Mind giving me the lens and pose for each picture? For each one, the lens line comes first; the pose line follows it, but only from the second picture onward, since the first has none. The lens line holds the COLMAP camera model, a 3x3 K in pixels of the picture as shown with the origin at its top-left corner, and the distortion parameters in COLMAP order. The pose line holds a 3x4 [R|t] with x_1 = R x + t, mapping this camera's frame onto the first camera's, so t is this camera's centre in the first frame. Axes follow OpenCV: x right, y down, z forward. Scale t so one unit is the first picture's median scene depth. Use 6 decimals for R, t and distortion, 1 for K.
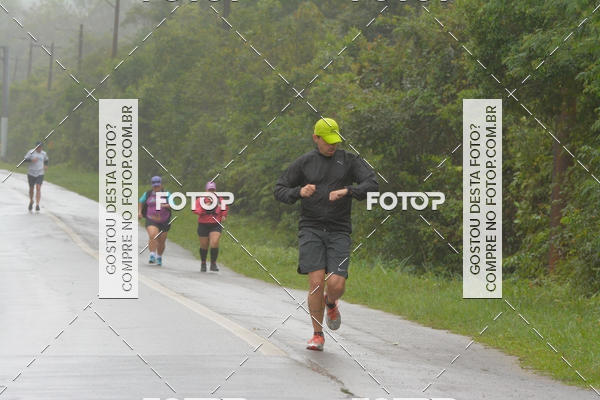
lens RADIAL K [[4241.6, 0, 298.8], [0, 4241.6, 198.5], [0, 0, 1]] dist [2.027779, 19.340491]
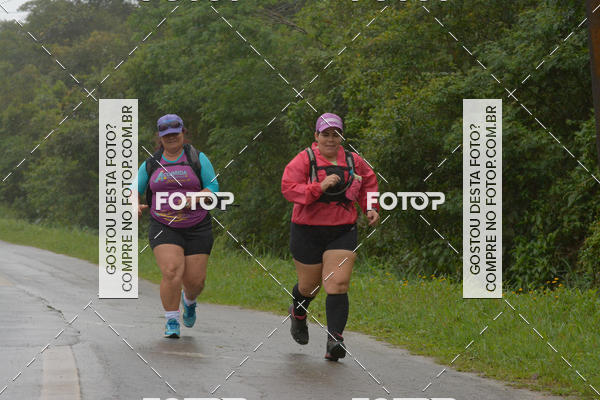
lens RADIAL K [[4241.6, 0, 298.8], [0, 4241.6, 198.5], [0, 0, 1]] dist [2.027779, 19.340491]
pose [[0.999432, -0.006834, -0.032995, 0.154358], [0.005297, 0.998906, -0.046456, 0.078339], [0.033277, 0.046255, 0.998375, -0.585376]]
